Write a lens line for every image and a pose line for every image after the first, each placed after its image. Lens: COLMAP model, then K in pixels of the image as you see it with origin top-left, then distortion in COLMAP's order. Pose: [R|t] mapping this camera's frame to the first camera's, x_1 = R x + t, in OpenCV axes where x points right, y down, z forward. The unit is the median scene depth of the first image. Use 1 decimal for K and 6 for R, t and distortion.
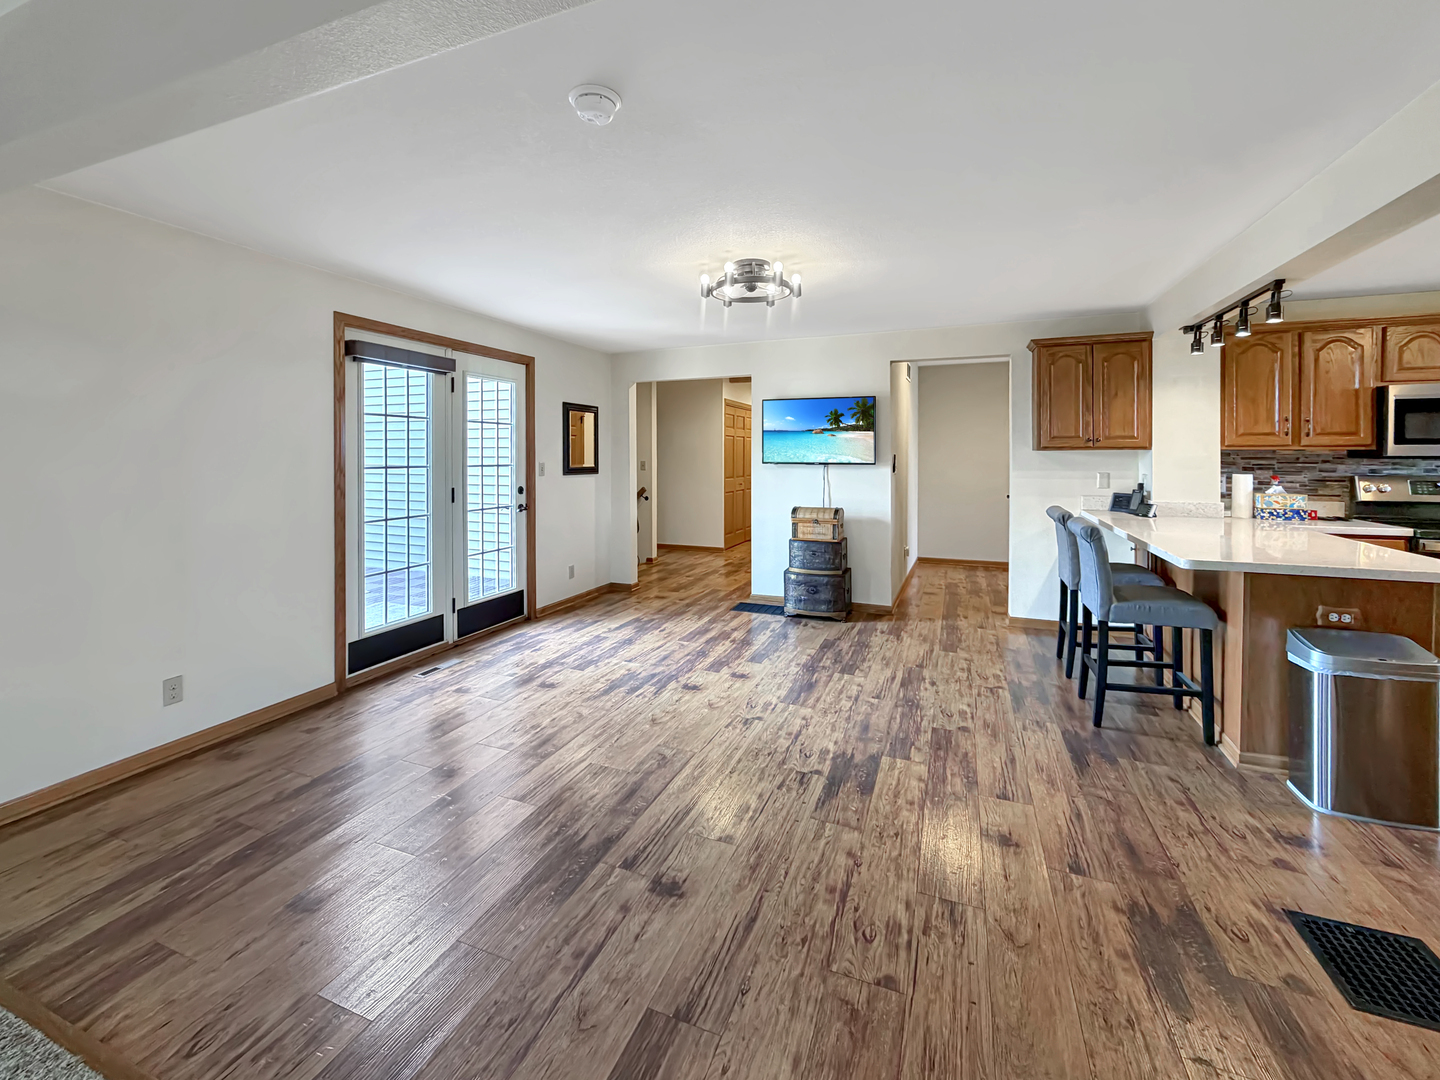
lens RADIAL K [[606.1, 0, 719.0], [0, 606.1, 455.7], [0, 0, 1]] dist [0.000270, 0.000129]
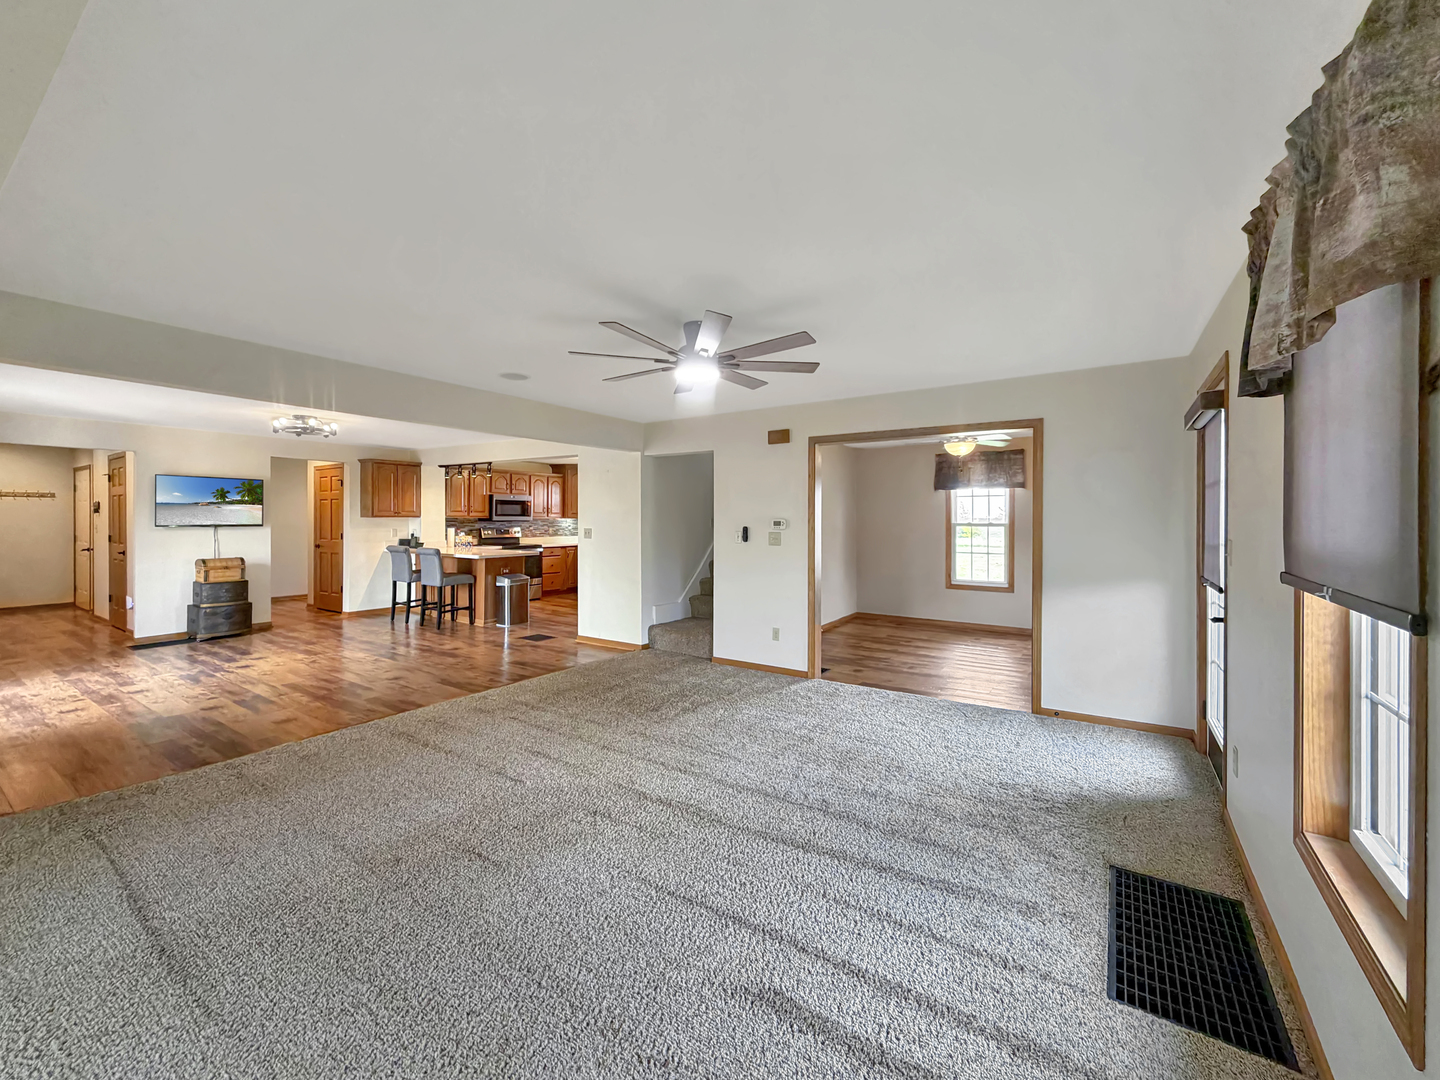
lens RADIAL K [[589.6, 0, 709.8], [0, 589.6, 508.6], [0, 0, 1]] dist [-0.000022, -0.000321]
pose [[0.217387, 0.018614, 0.975908, -1.066730], [0.000142, 0.999818, -0.019102, -0.001656], [-0.976085, 0.004291, 0.217345, -0.439041]]
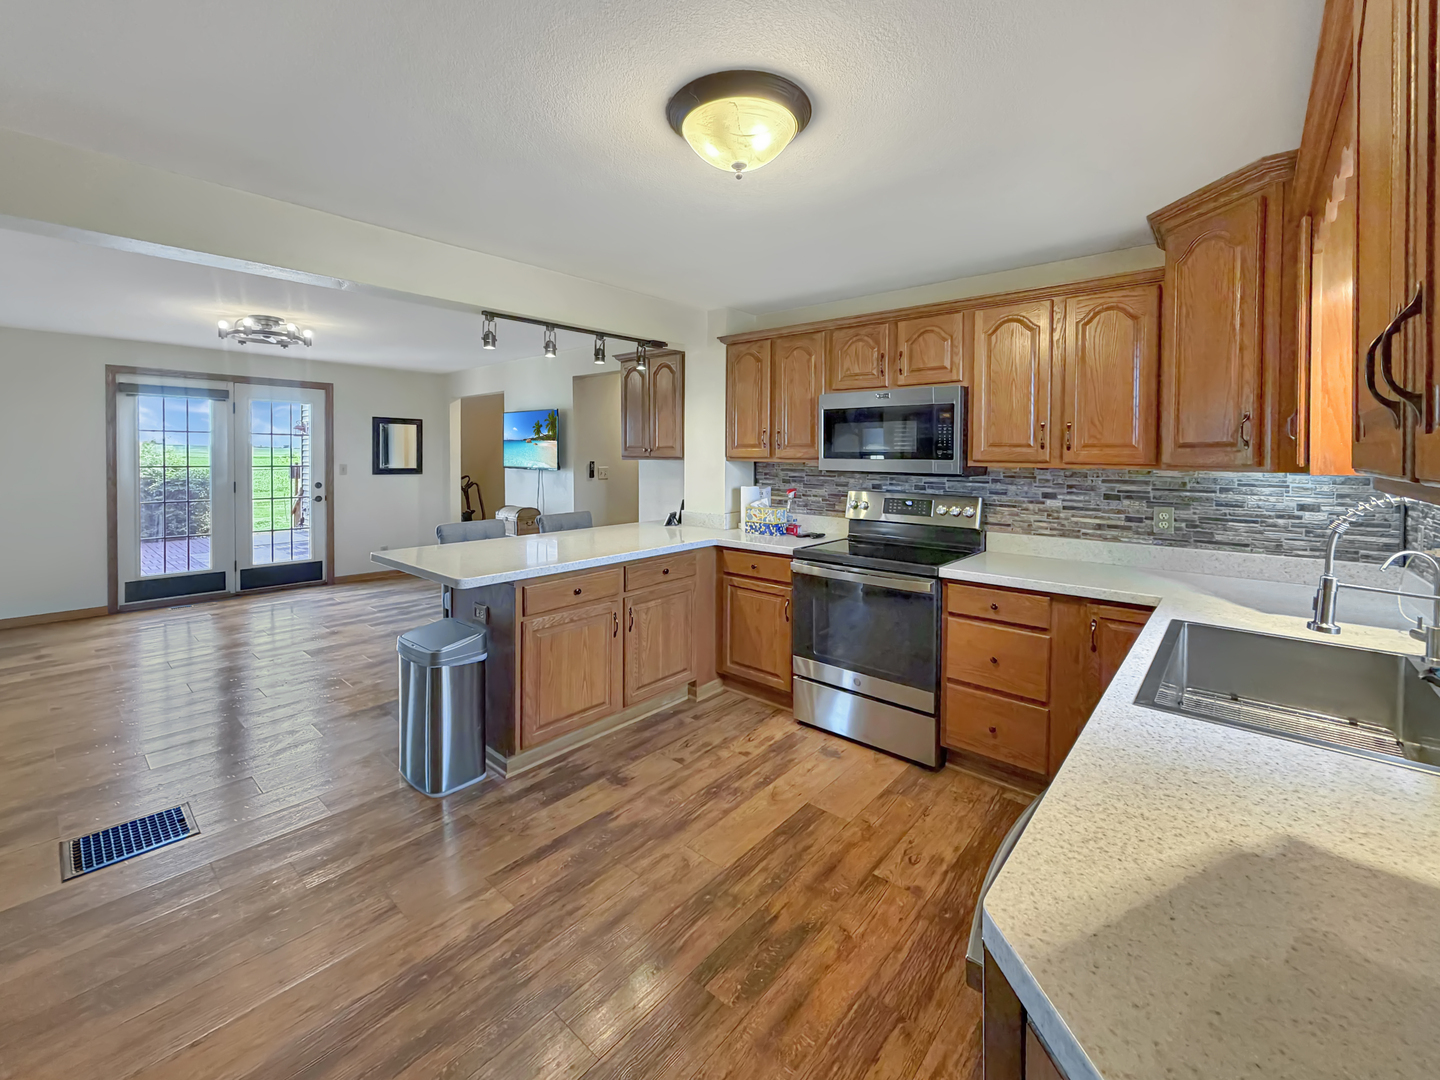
lens RADIAL K [[608.1, 0, 723.3], [0, 608.1, 463.8], [0, 0, 1]] dist [-0.000421, -0.000060]
pose [[0.944220, 0.013409, -0.329044, 1.074895], [-0.009778, 0.999872, 0.012687, -0.017259], [0.329171, -0.008762, 0.944230, 0.048525]]
